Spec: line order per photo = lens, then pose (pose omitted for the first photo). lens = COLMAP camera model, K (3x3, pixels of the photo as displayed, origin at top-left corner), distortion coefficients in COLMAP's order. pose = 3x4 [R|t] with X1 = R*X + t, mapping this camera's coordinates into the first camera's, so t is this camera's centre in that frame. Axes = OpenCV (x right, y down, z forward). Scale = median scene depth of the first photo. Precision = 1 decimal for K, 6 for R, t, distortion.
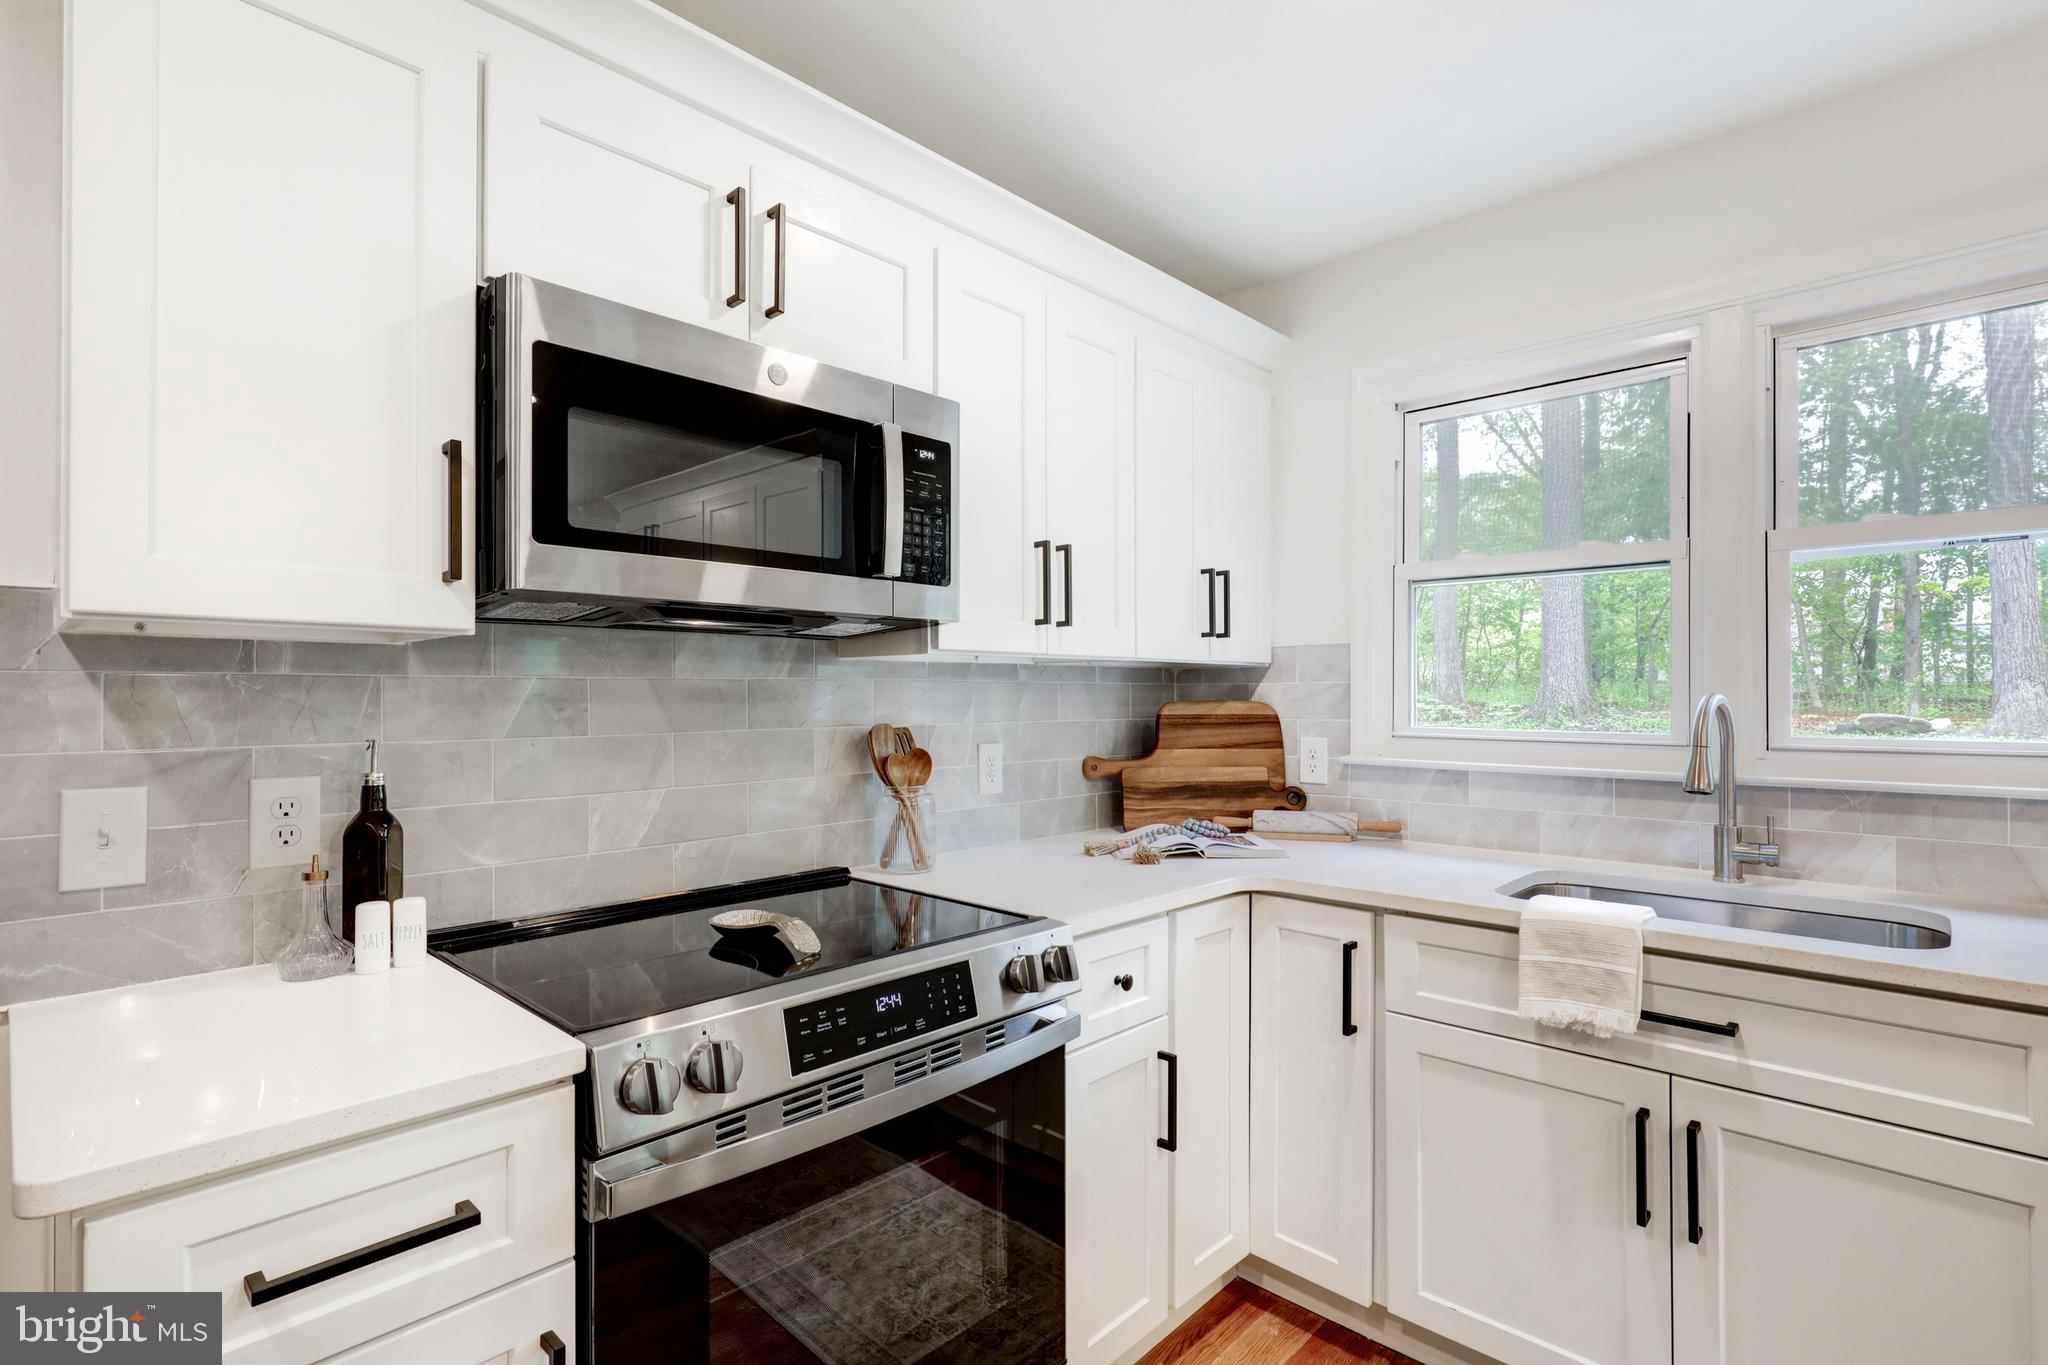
lens RADIAL K [[987.7, 0, 1024.0], [0, 987.7, 682.5], [0, 0, 1]] dist [0.003288, 0.000790]
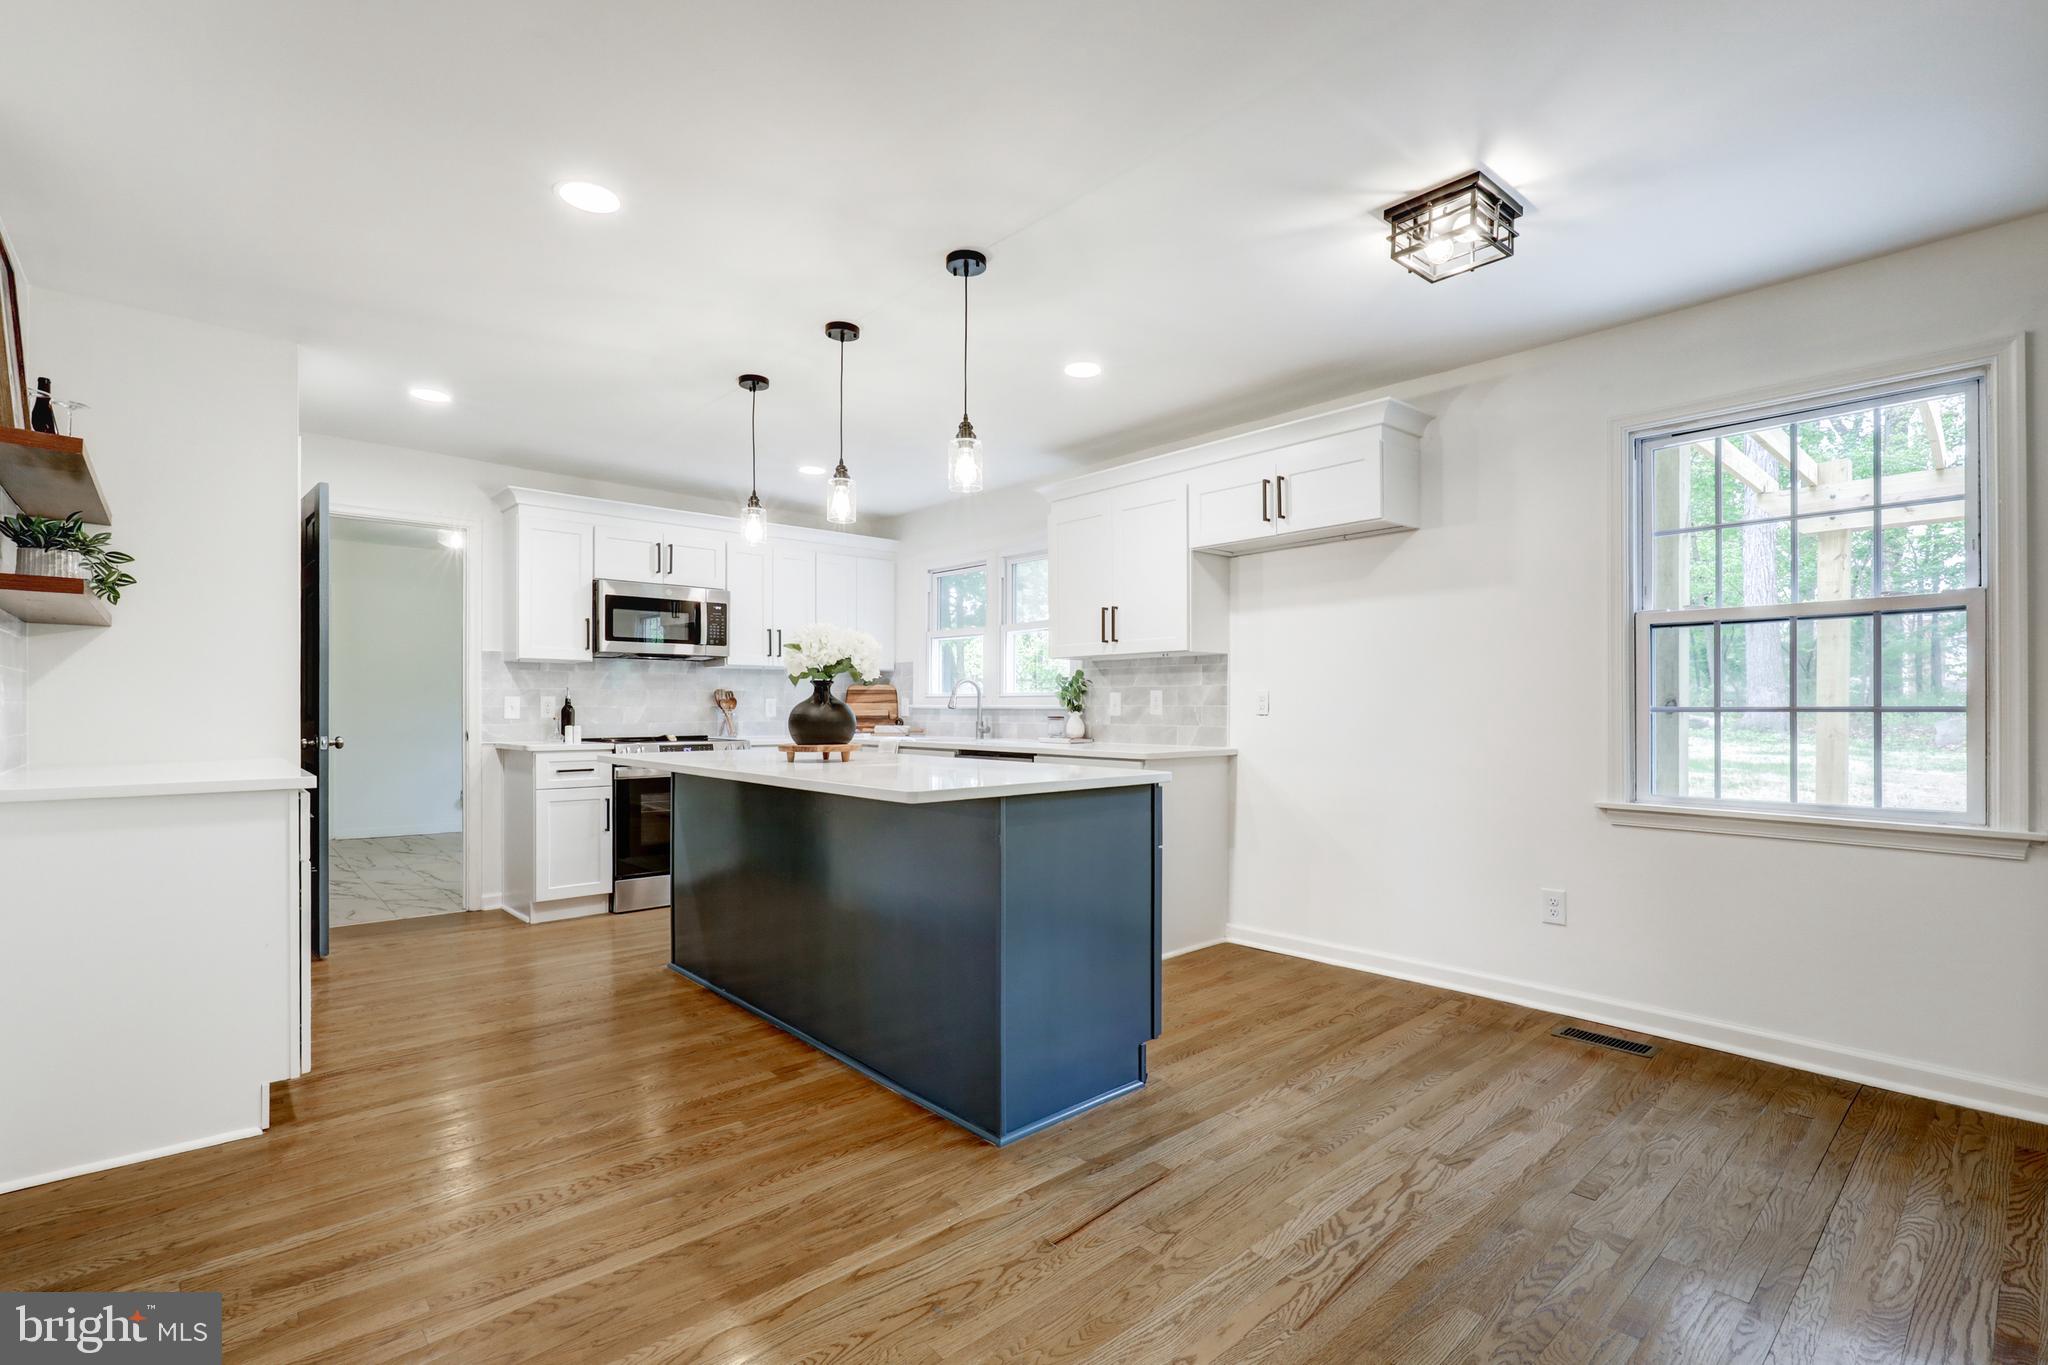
lens RADIAL K [[932.8, 0, 1028.6], [0, 932.8, 703.3], [0, 0, 1]] dist [0.000070, -0.000370]
pose [[0.998053, 0.000865, -0.062359, 1.029915], [-0.000284, 0.999956, 0.009328, 0.061012], [0.062364, -0.009292, 0.998010, -1.897572]]
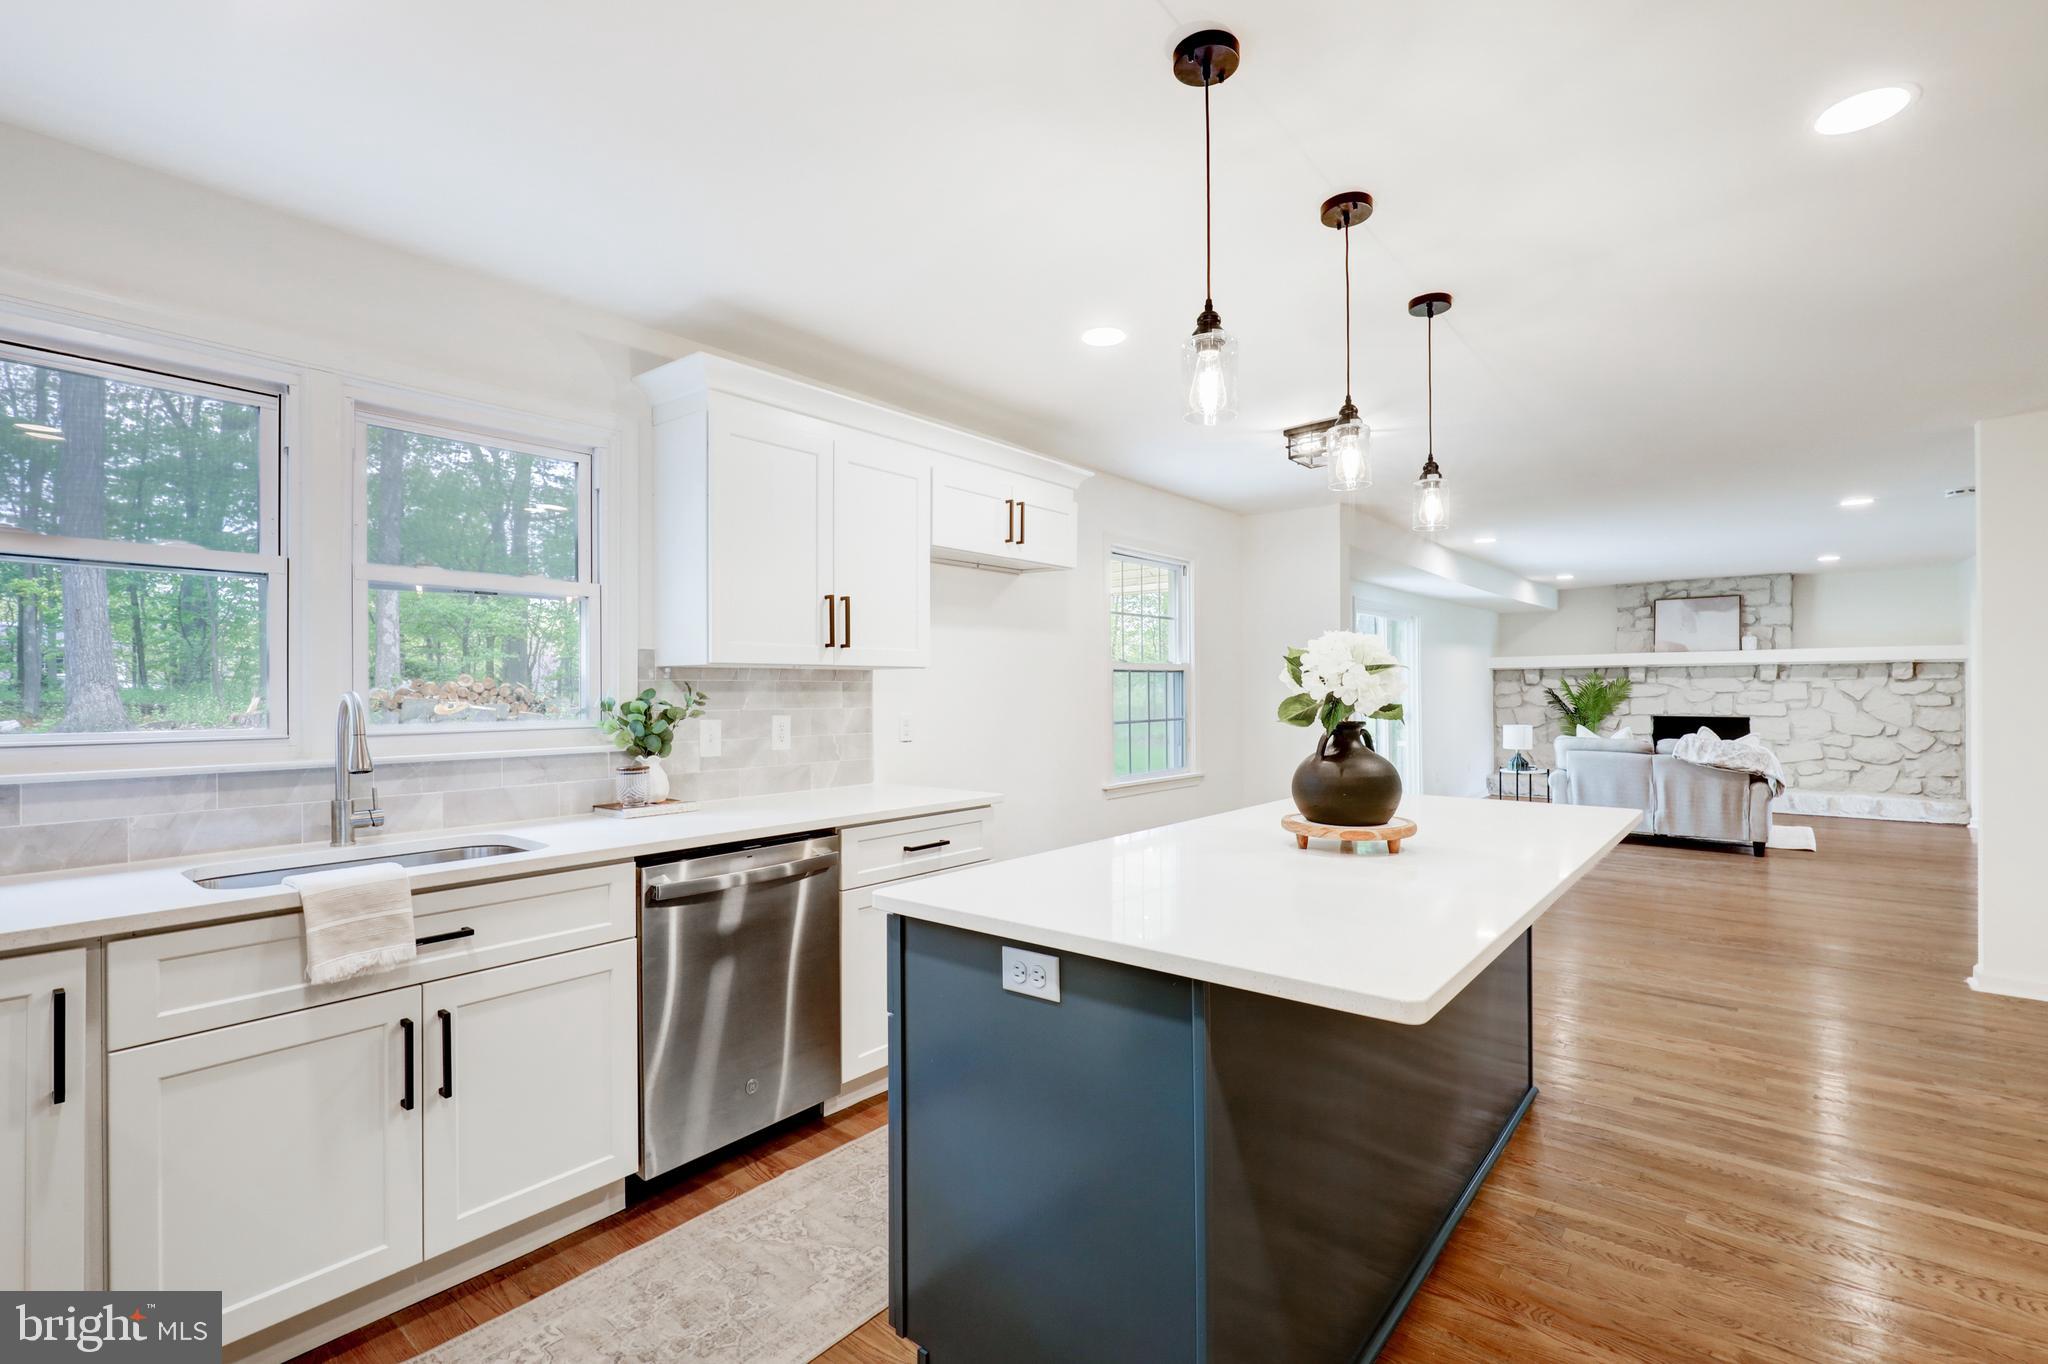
lens RADIAL K [[934.5, 0, 1001.8], [0, 934.5, 689.1], [0, 0, 1]] dist [-0.005648, -0.000224]
pose [[-0.074391, 0.003862, 0.997222, -0.519375], [-0.006559, 0.999969, -0.004362, 0.006709], [-0.997208, -0.006865, -0.074364, 0.273437]]
